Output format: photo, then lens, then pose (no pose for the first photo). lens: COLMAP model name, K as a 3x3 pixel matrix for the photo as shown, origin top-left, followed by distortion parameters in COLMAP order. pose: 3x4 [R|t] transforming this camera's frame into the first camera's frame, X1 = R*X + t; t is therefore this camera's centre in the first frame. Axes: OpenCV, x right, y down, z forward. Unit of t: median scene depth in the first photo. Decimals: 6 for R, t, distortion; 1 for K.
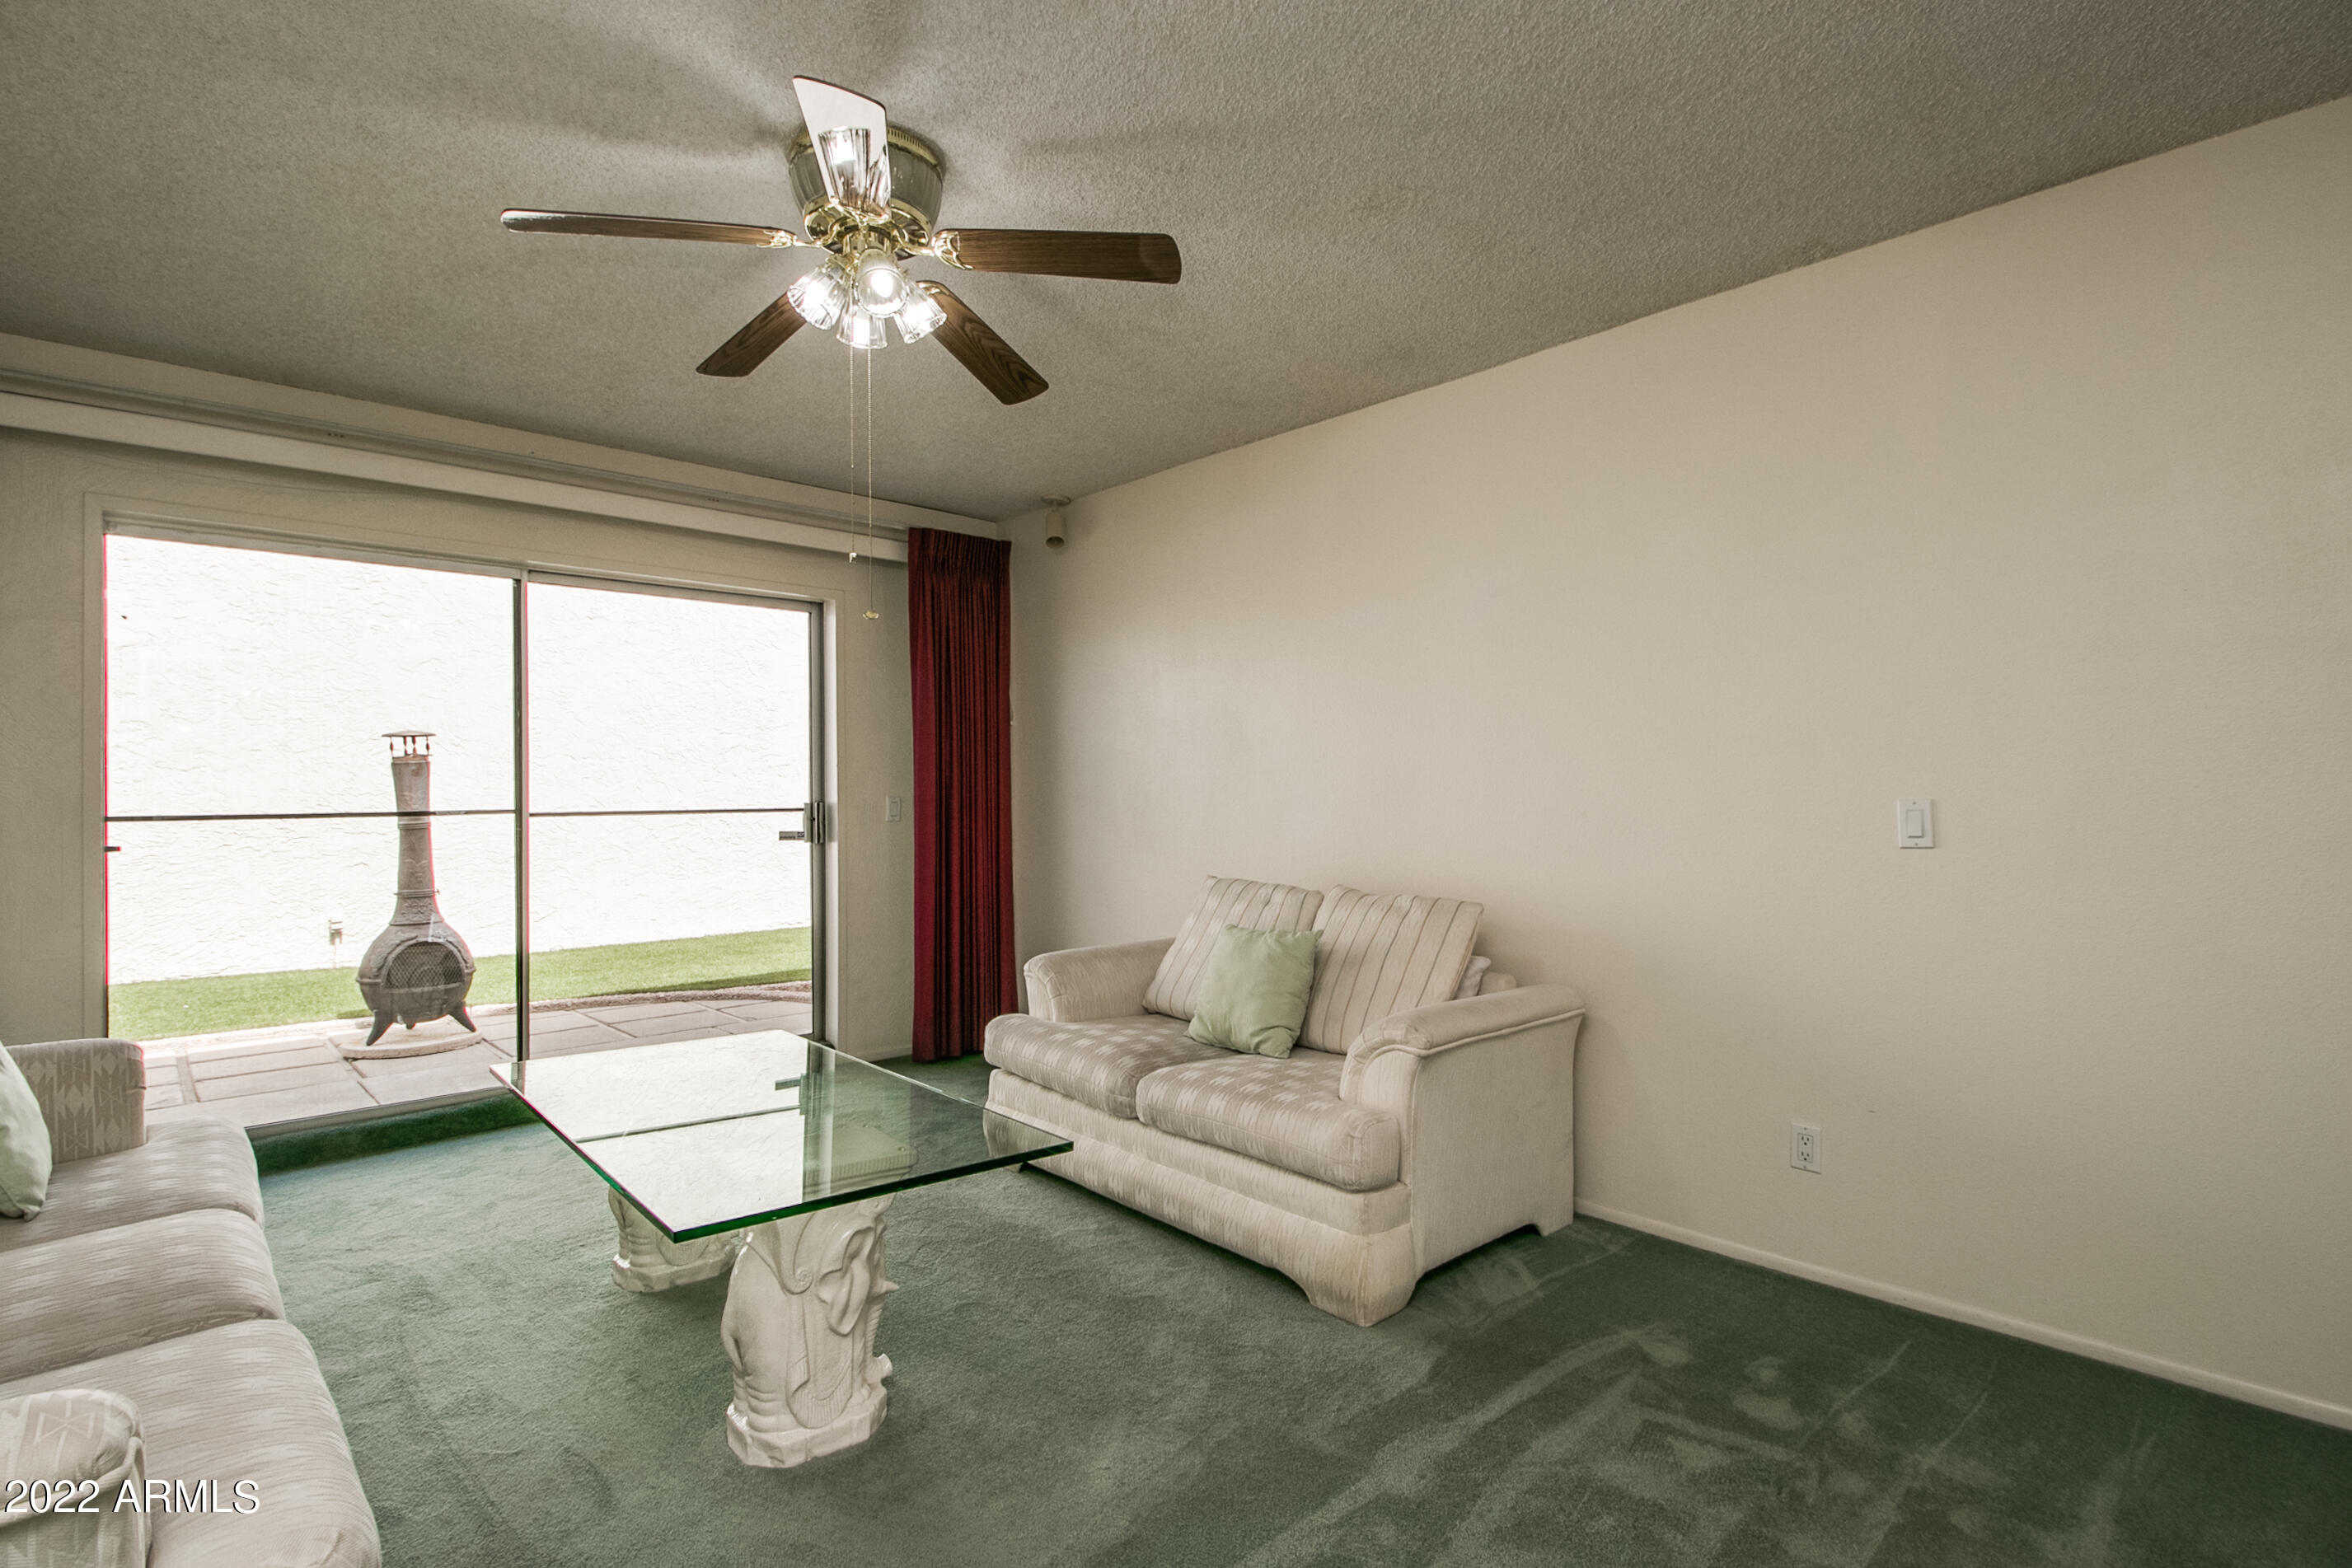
lens RADIAL K [[1130.1, 0, 1173.5], [0, 1130.1, 790.9], [0, 0, 1]] dist [0.003996, -0.000026]
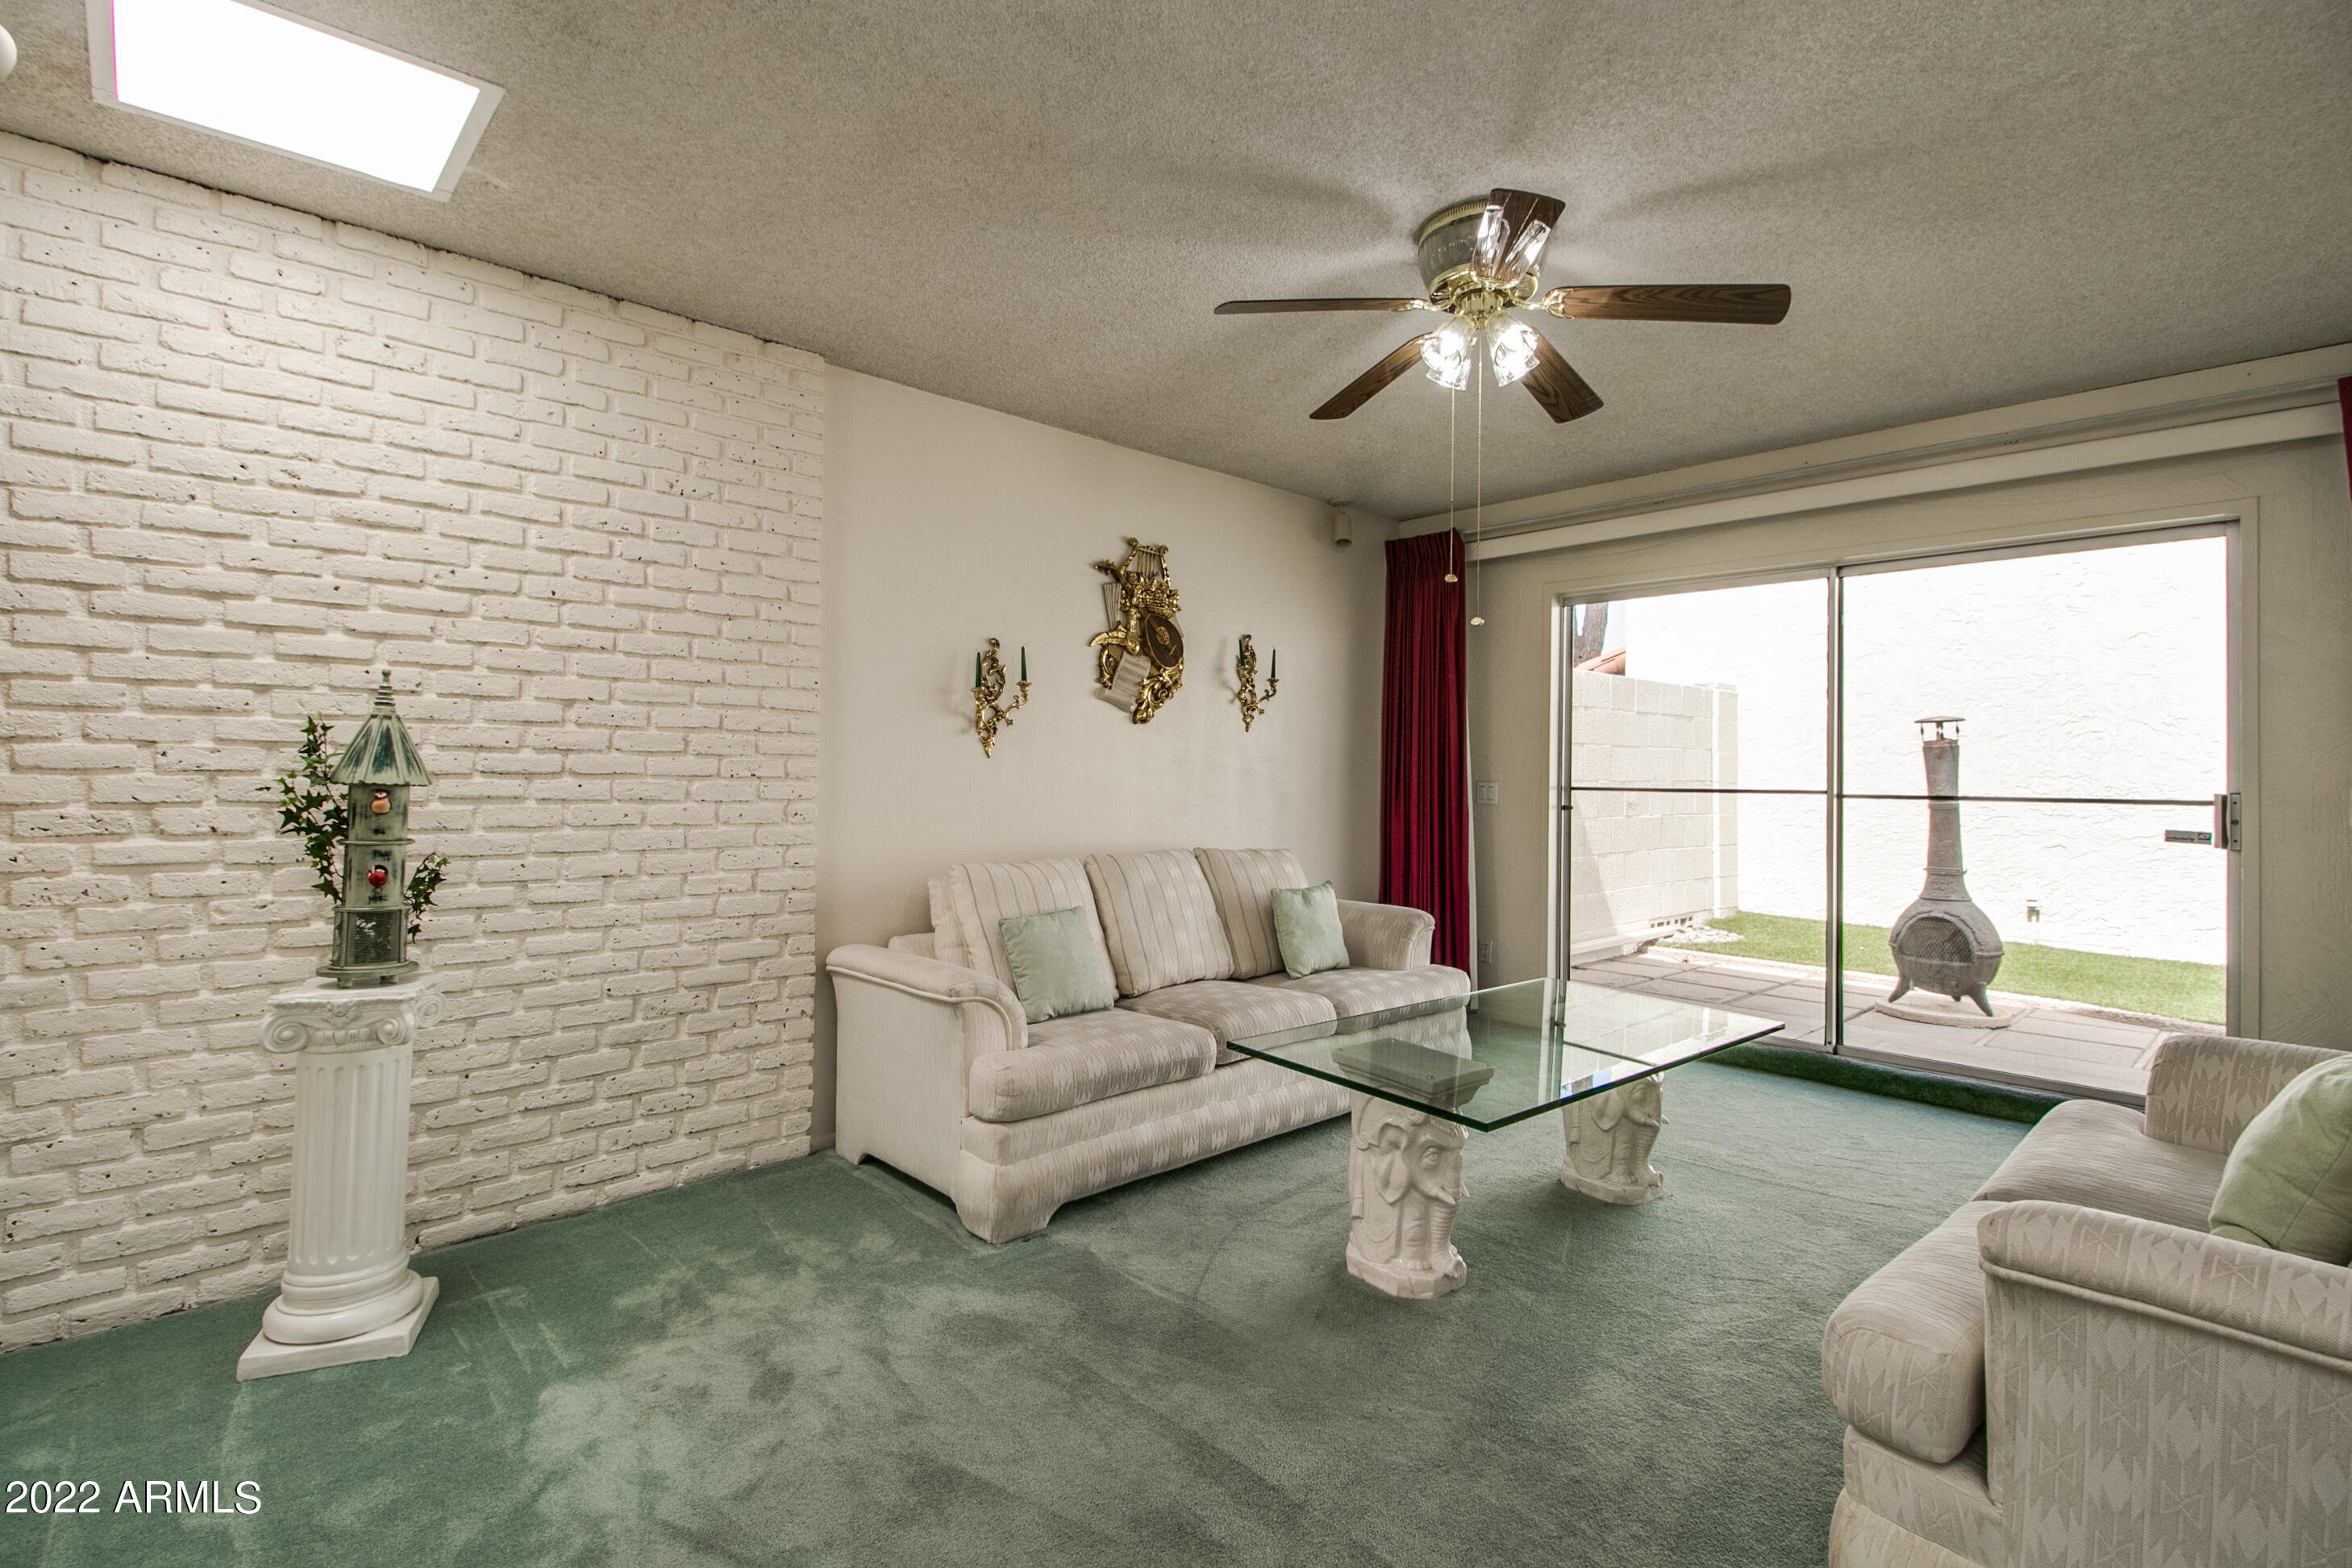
lens RADIAL K [[1098.4, 0, 1181.3], [0, 1098.4, 770.7], [0, 0, 1]] dist [0.003644, -0.000998]
pose [[0.020917, 0.006134, -0.999762, 0.384703], [-0.008700, 0.999944, 0.005953, -0.003084], [0.999743, 0.008574, 0.020969, 0.305856]]
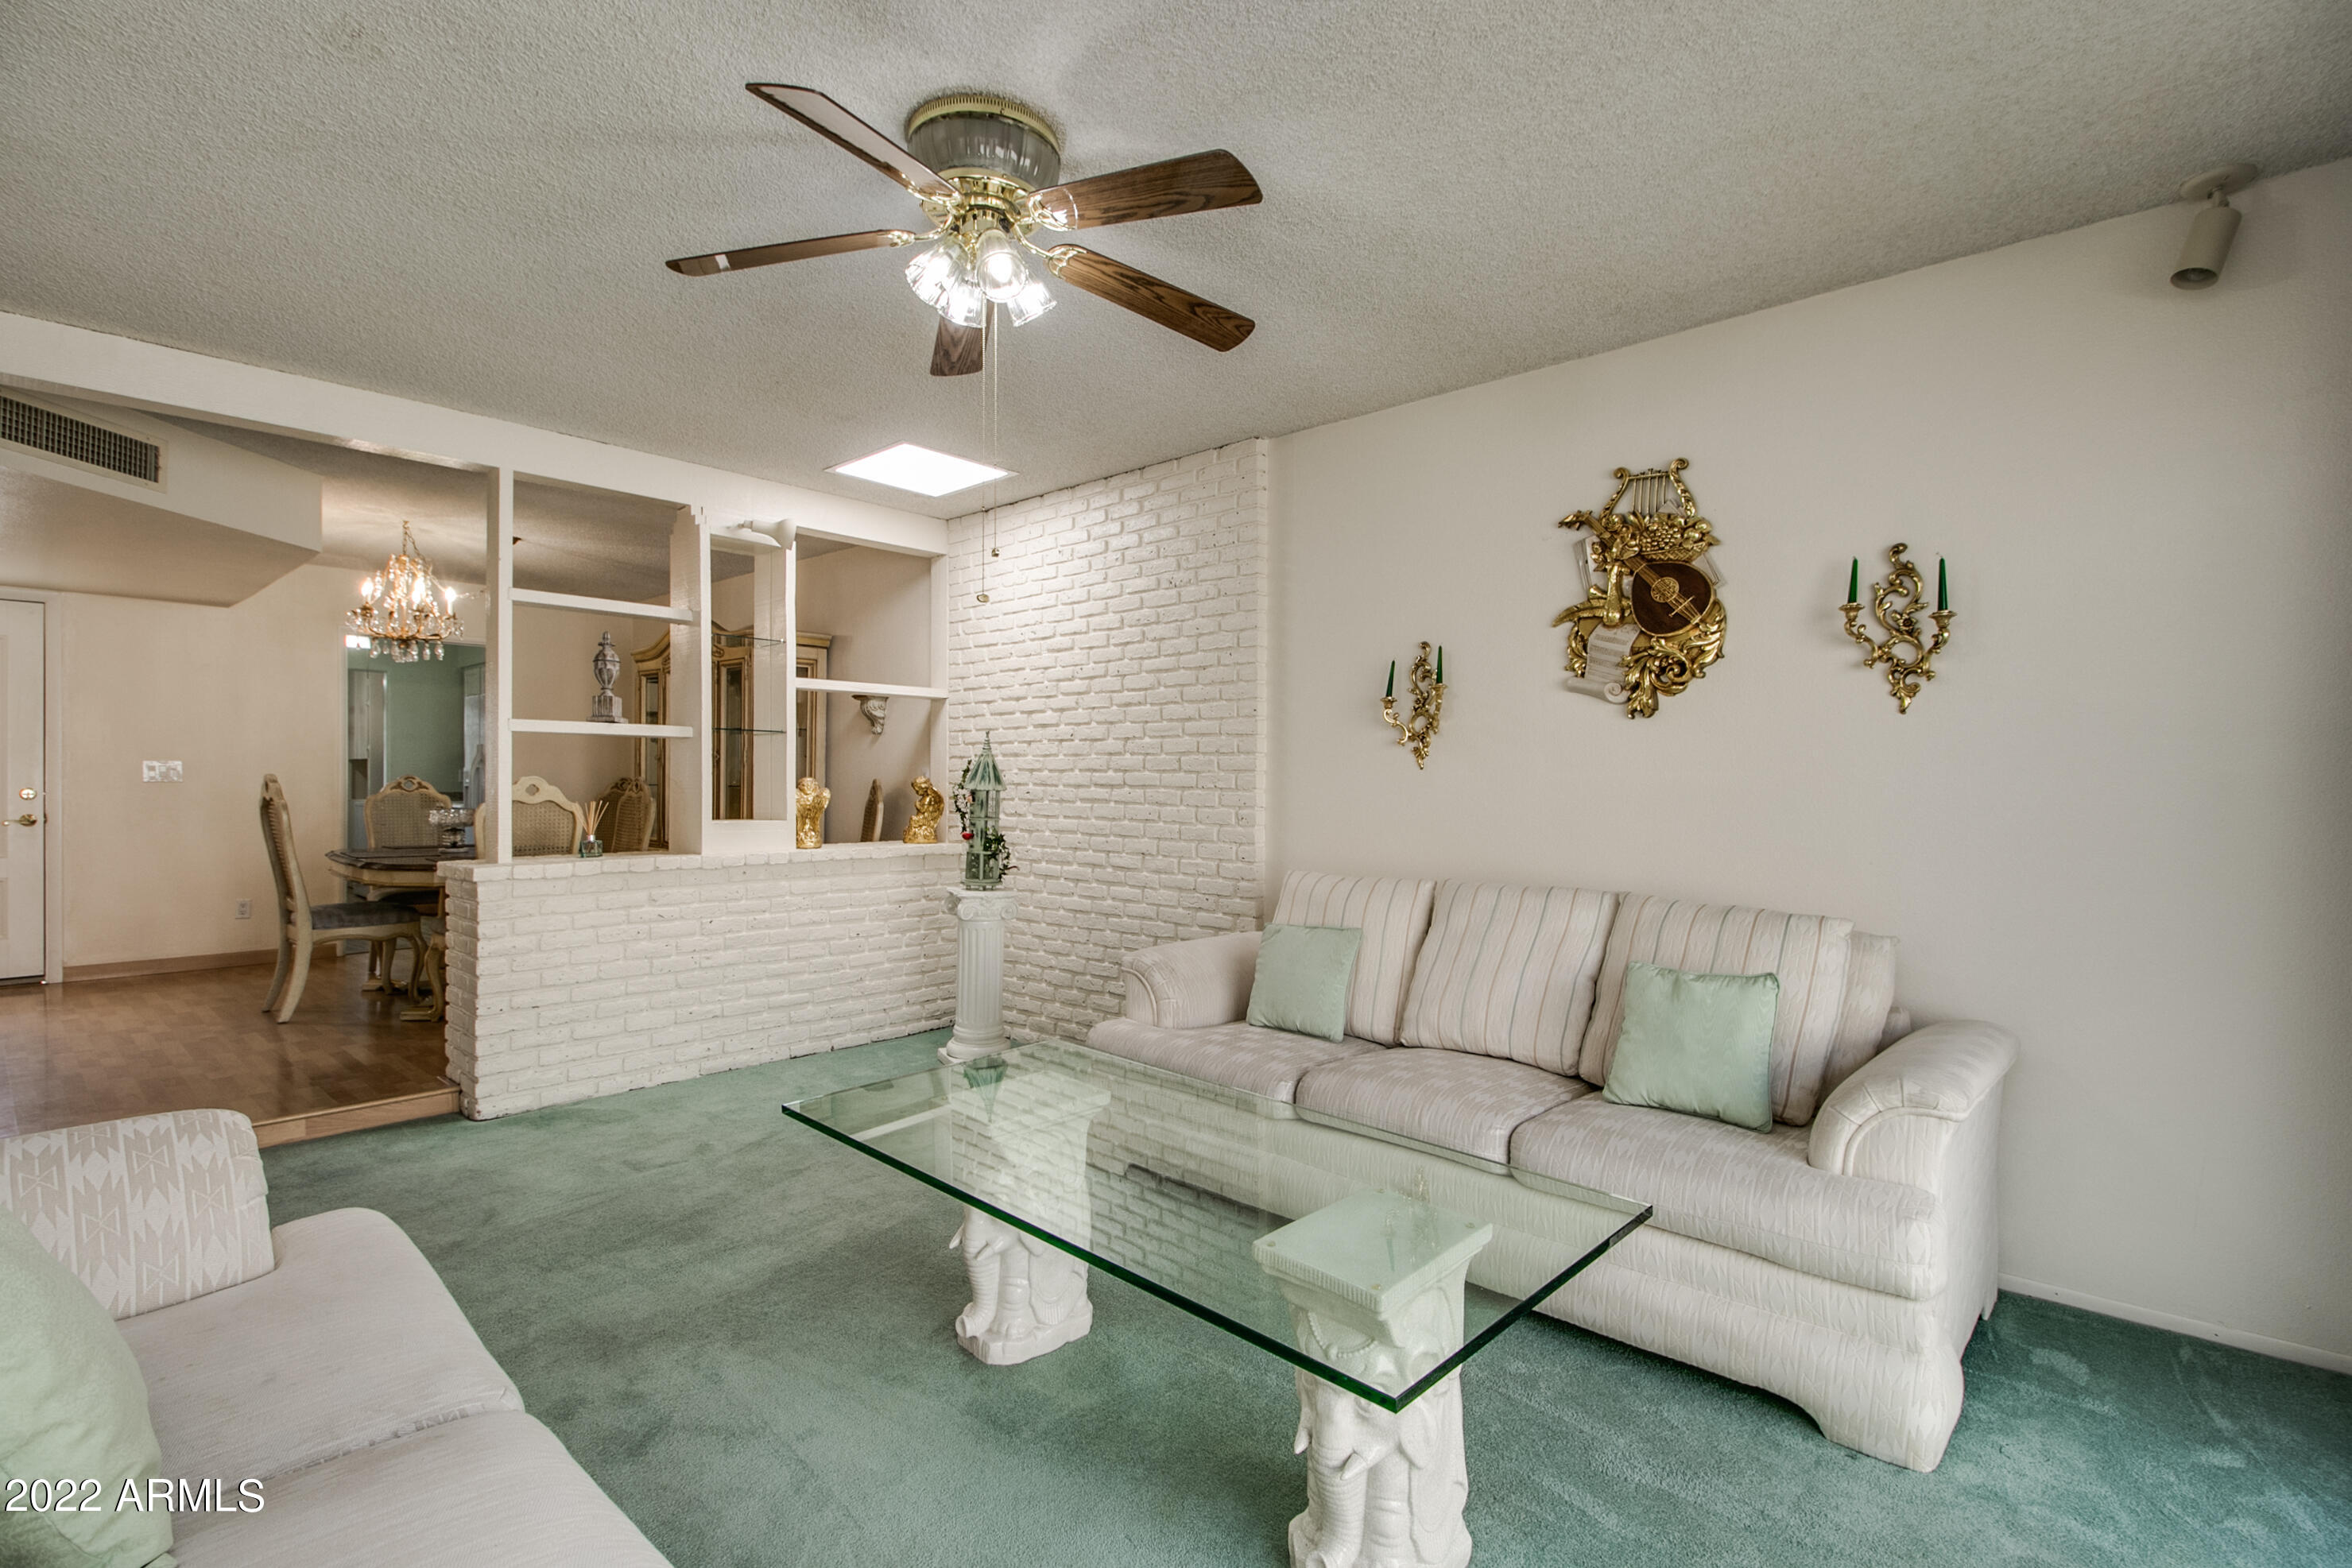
lens RADIAL K [[1098.4, 0, 1181.7], [0, 1098.4, 782.5], [0, 0, 1]] dist [0.003644, -0.000998]
pose [[-0.997060, 0.002407, -0.076592, -0.190311], [0.002072, 0.999988, 0.004452, -0.001440], [0.076602, 0.004281, -0.997053, 0.913476]]
